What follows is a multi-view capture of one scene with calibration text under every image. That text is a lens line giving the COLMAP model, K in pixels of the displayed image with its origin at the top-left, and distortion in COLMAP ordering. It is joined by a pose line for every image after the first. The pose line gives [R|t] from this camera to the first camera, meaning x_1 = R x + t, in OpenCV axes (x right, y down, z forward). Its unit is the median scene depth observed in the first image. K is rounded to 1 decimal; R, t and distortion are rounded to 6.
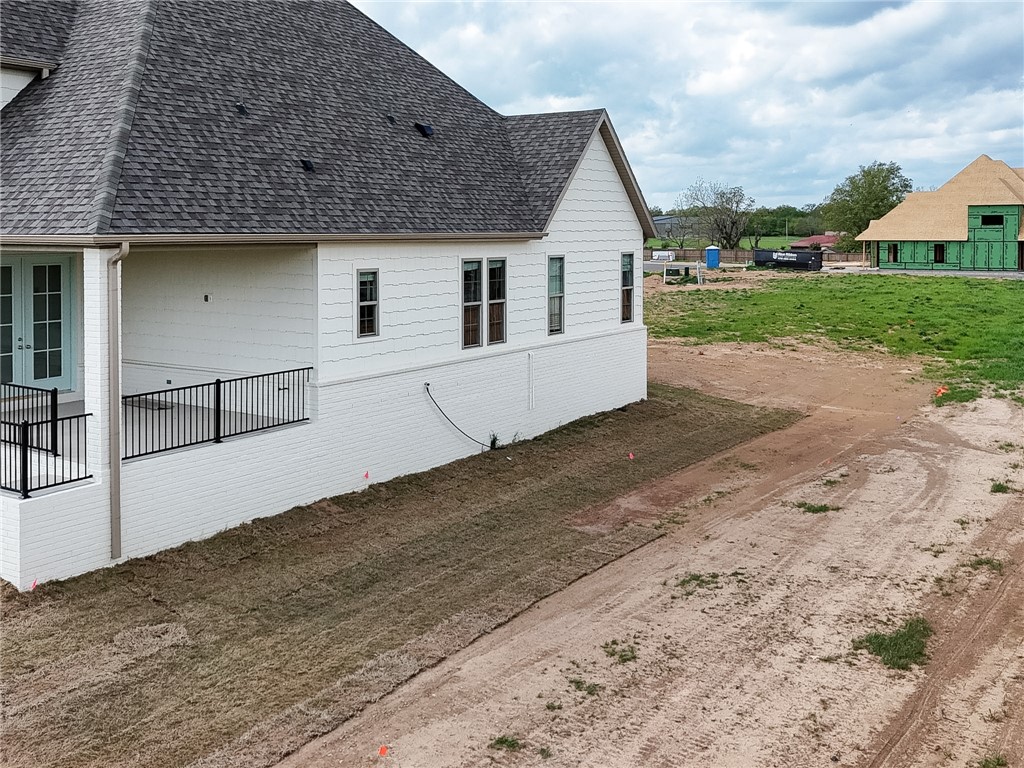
lens RADIAL K [[1196.4, 0, 589.3], [0, 1196.4, 294.9], [0, 0, 1]] dist [0.012629, -0.034008]
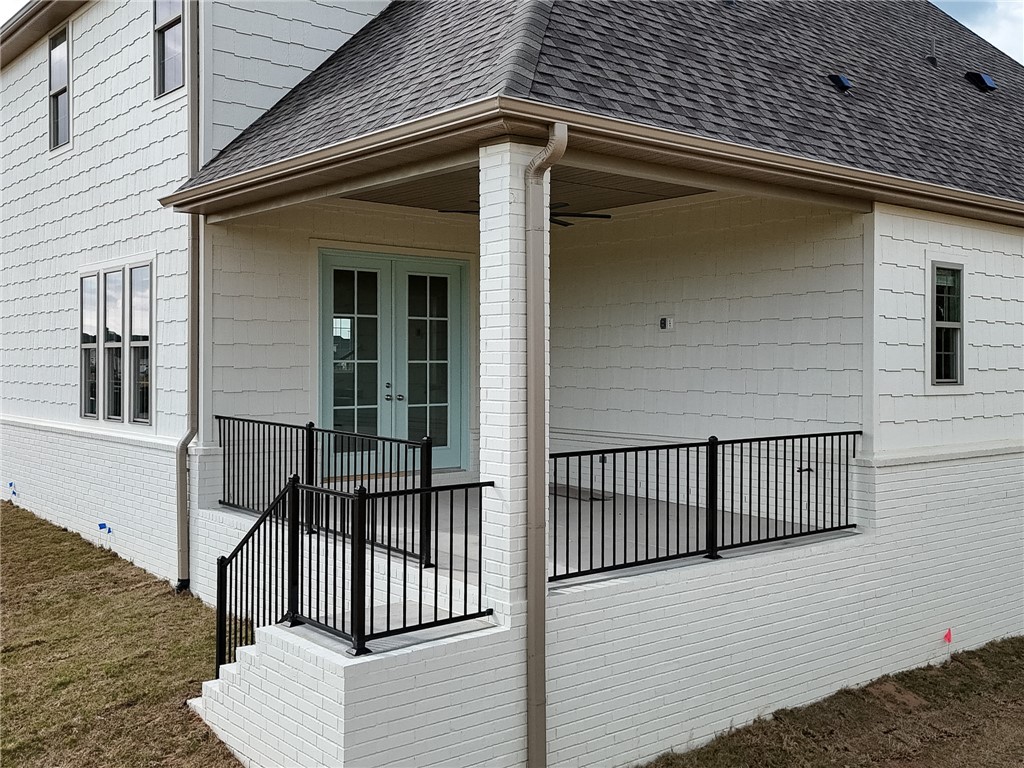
lens RADIAL K [[1176.1, 0, 512.0], [0, 1176.1, 384.0], [0, 0, 1]] dist [0.097051, -0.031363]
pose [[0.931453, -0.006317, -0.363806, -0.201713], [-0.008034, 0.999248, -0.037921, 0.066928], [0.363772, 0.038244, 0.930703, 0.480152]]
